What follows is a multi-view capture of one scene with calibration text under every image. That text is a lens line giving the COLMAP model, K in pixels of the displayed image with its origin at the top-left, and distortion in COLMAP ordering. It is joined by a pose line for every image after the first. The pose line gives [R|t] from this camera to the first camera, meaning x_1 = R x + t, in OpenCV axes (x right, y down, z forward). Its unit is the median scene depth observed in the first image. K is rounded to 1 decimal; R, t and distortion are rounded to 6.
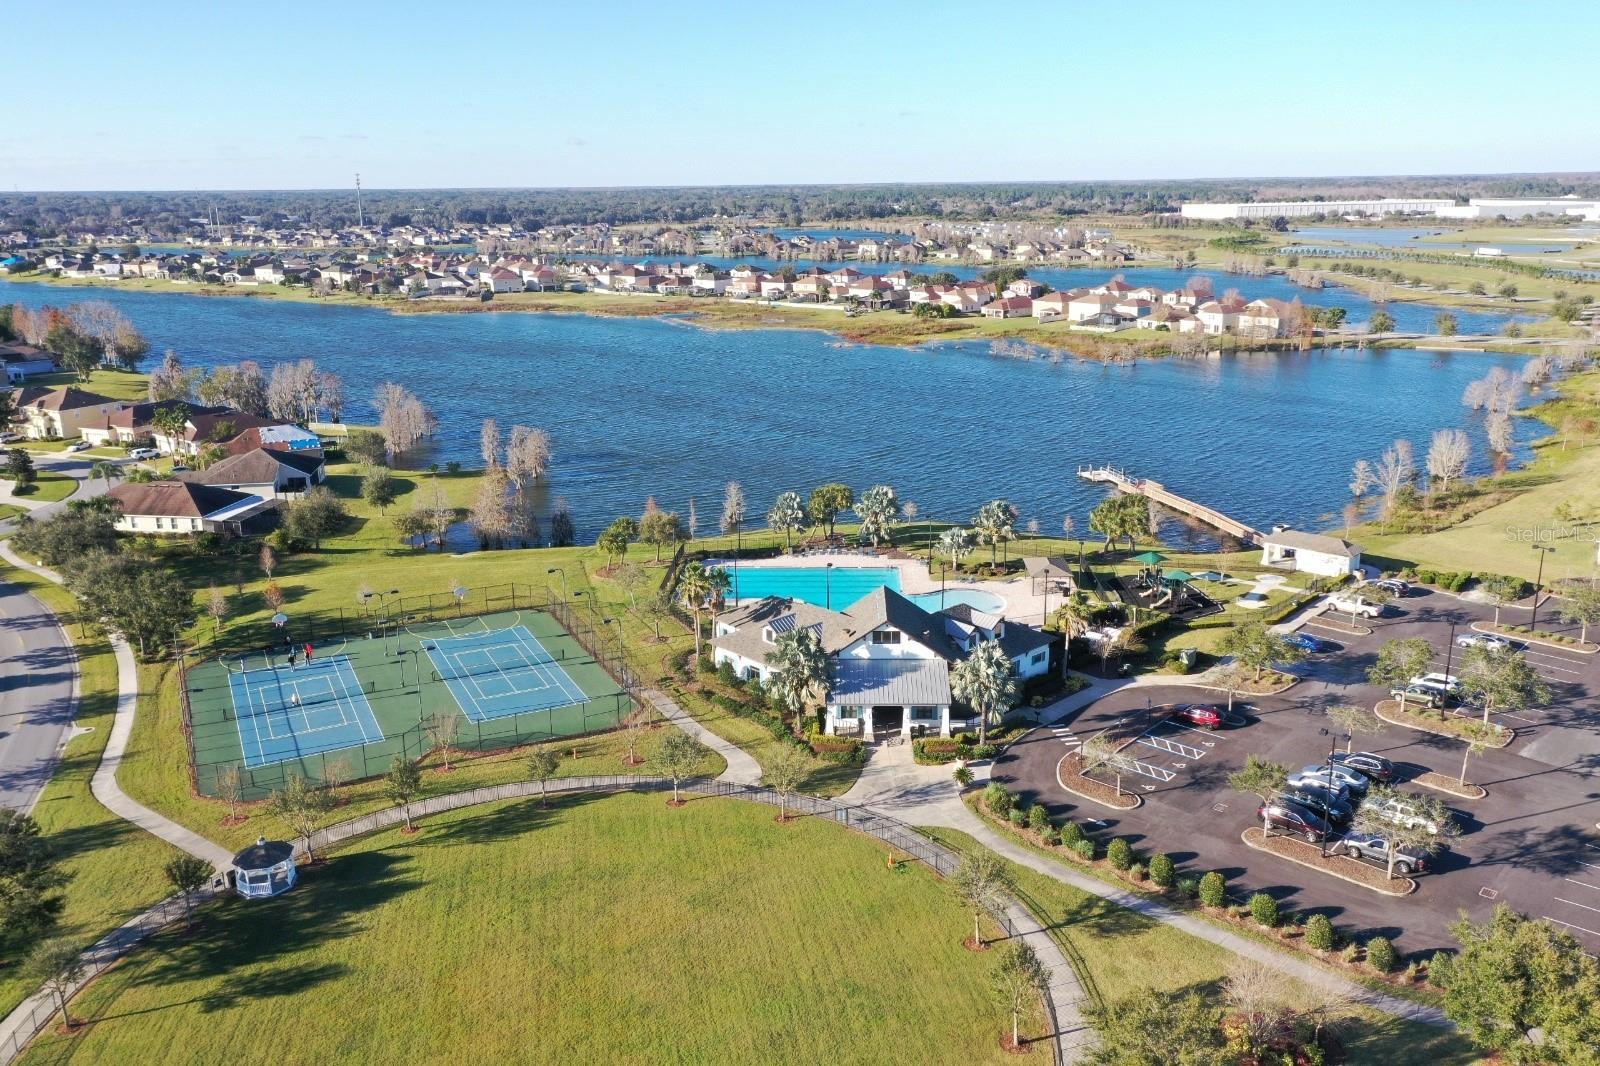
lens RADIAL K [[1236.1, 0, 791.8], [0, 1236.1, 538.2], [0, 0, 1]] dist [0.019168, 0.004318]
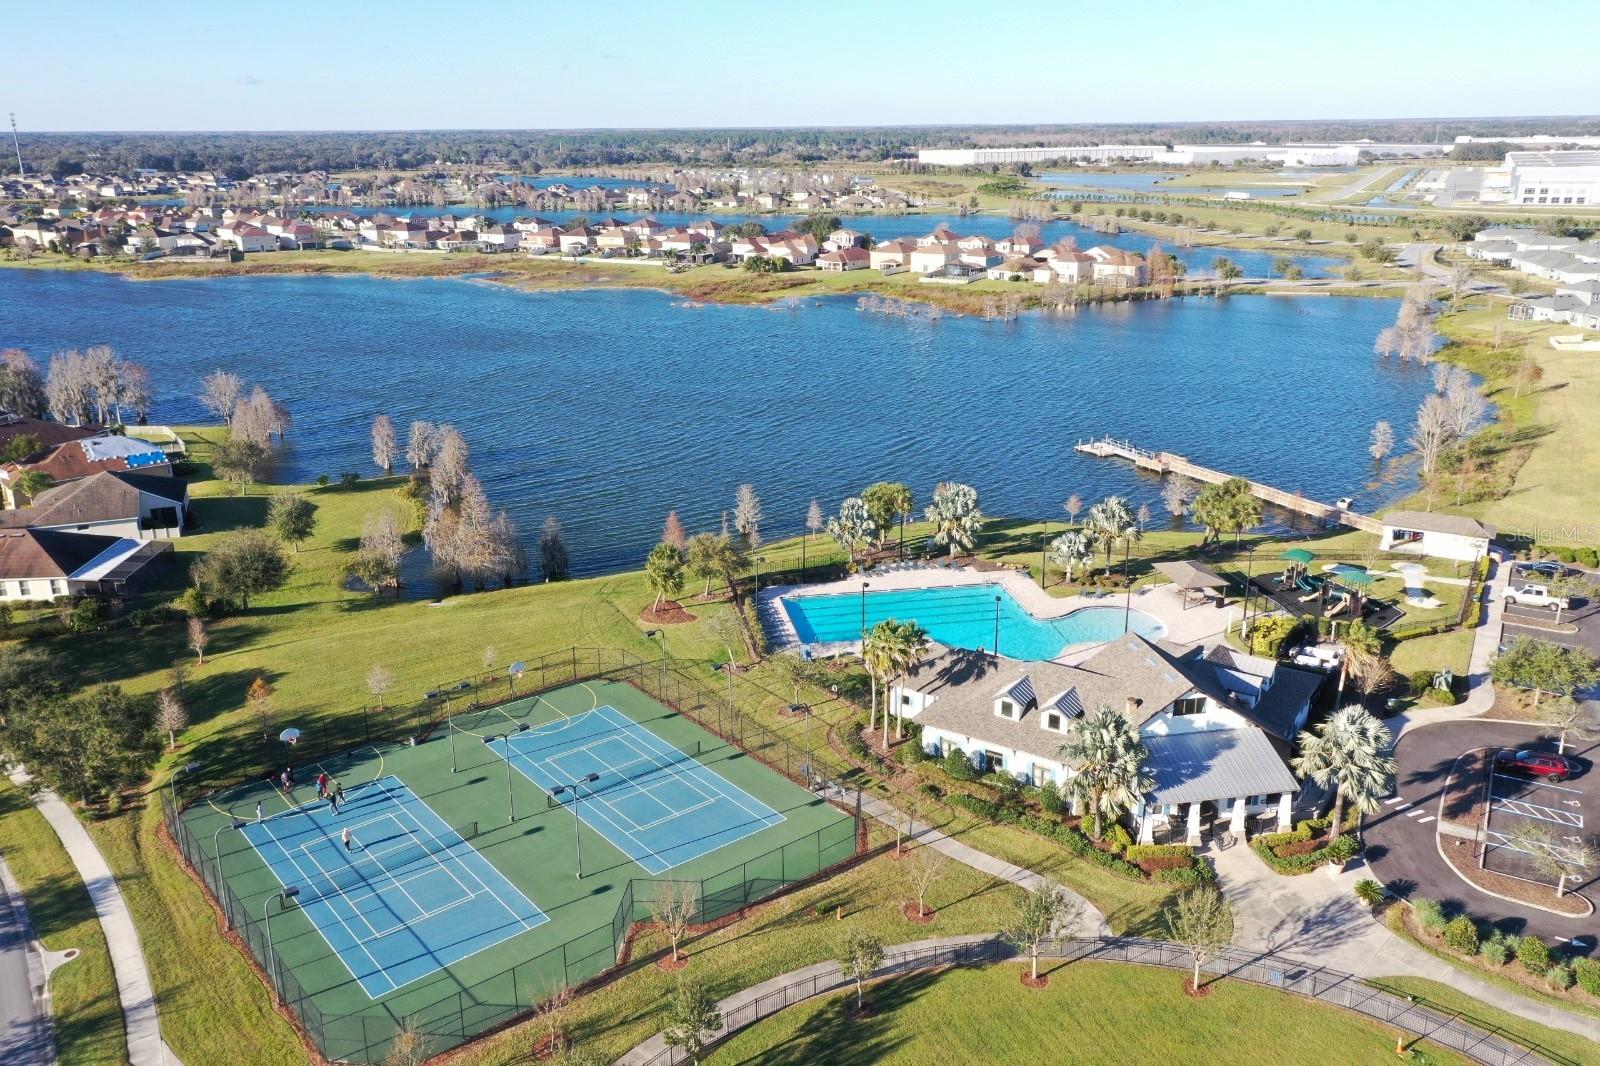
lens RADIAL K [[1236.1, 0, 786.2], [0, 1236.1, 537.3], [0, 0, 1]] dist [0.019168, 0.004318]
pose [[0.976001, -0.066717, 0.207297, -0.100659], [0.058534, 0.997254, 0.045366, -0.023675], [-0.209754, -0.032144, 0.977226, 0.089308]]
